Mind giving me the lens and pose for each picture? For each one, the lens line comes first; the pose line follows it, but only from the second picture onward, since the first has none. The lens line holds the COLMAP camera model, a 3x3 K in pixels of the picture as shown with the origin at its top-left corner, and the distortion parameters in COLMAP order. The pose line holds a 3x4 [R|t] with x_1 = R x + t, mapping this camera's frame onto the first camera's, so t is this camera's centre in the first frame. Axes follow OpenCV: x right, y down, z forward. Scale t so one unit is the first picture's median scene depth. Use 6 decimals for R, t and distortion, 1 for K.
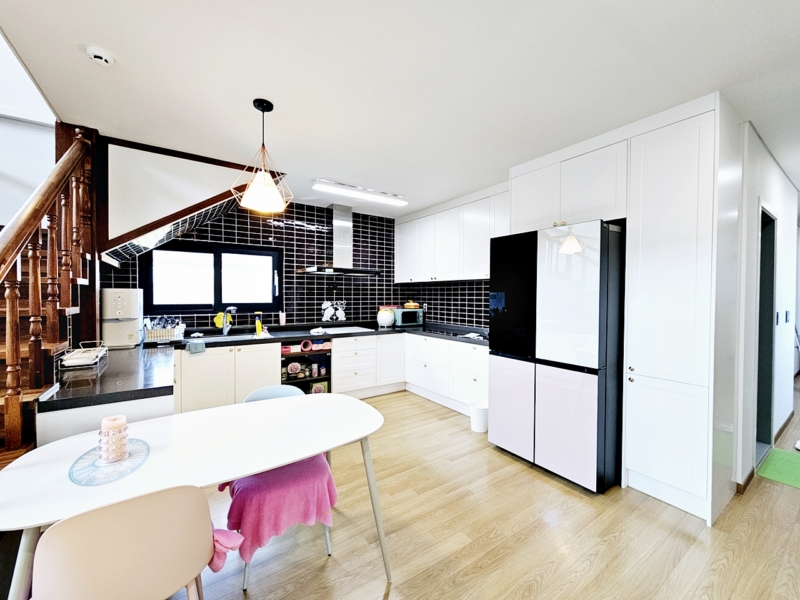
lens RADIAL K [[327.4, 0, 400.0], [0, 327.4, 300.0], [0, 0, 1]] dist [-0.000618, 0.000527]
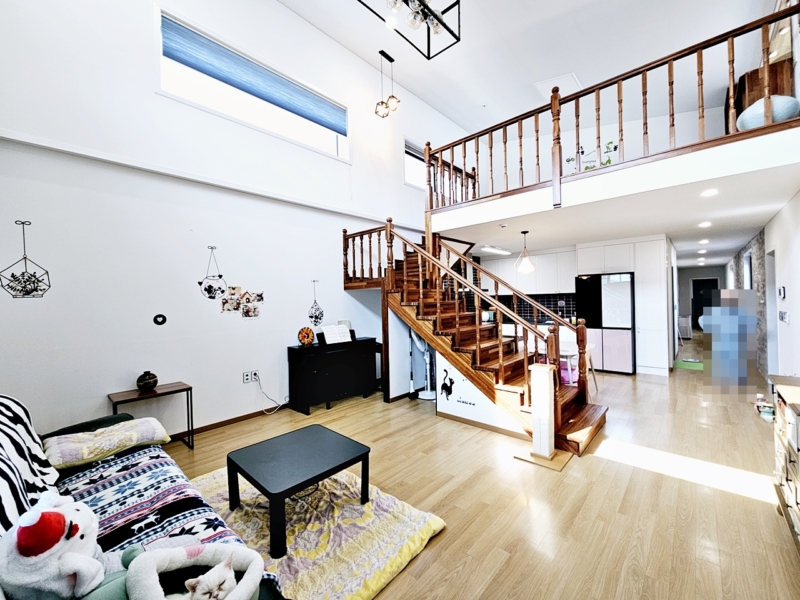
lens RADIAL K [[327.4, 0, 400.0], [0, 327.4, 300.0], [0, 0, 1]] dist [-0.000618, 0.000527]
pose [[0.973503, -0.039101, 0.225308, -1.609529], [0.043665, 0.998929, -0.015307, -0.053672], [-0.224468, 0.024739, 0.974167, -1.057626]]
